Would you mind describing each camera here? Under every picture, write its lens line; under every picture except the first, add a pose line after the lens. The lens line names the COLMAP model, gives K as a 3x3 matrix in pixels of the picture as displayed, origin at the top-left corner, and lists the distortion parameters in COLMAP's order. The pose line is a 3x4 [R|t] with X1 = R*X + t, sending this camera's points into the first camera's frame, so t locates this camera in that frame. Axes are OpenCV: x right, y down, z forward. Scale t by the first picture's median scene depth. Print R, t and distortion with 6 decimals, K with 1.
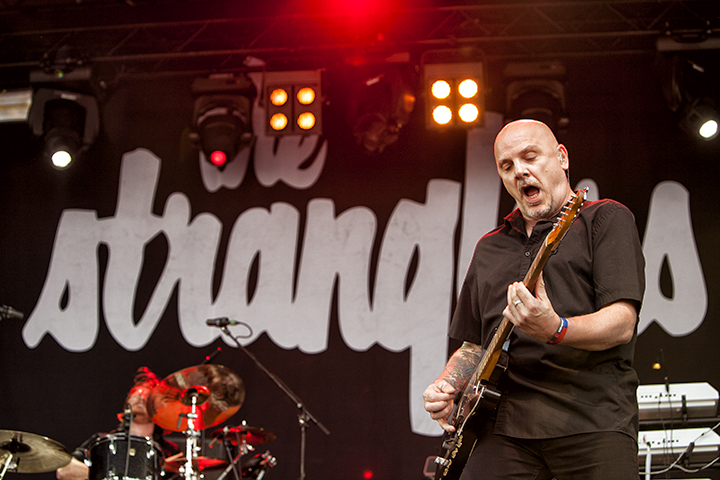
lens RADIAL K [[1522.8, 0, 360.0], [0, 1522.8, 240.0], [0, 0, 1]] dist [-0.336209, -0.251892]
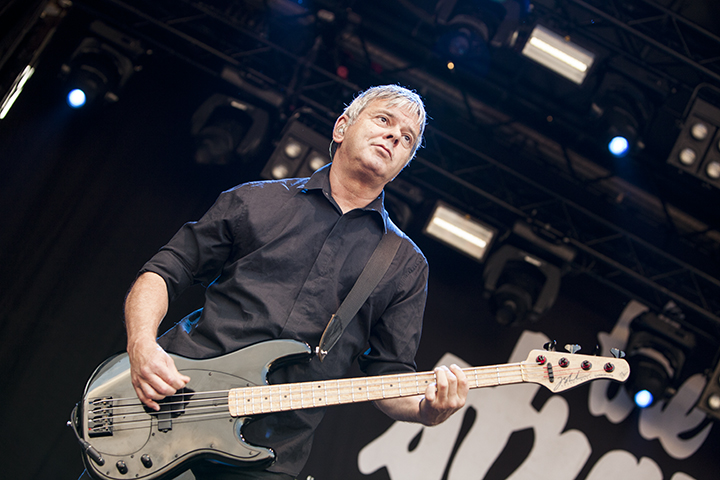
lens RADIAL K [[1522.8, 0, 360.0], [0, 1522.8, 240.0], [0, 0, 1]] dist [-0.336209, -0.251892]
pose [[0.854511, 0.497388, 0.149720, -0.432070], [-0.492635, 0.867416, -0.070000, 0.012591], [-0.164687, -0.013942, 0.986247, 0.074603]]
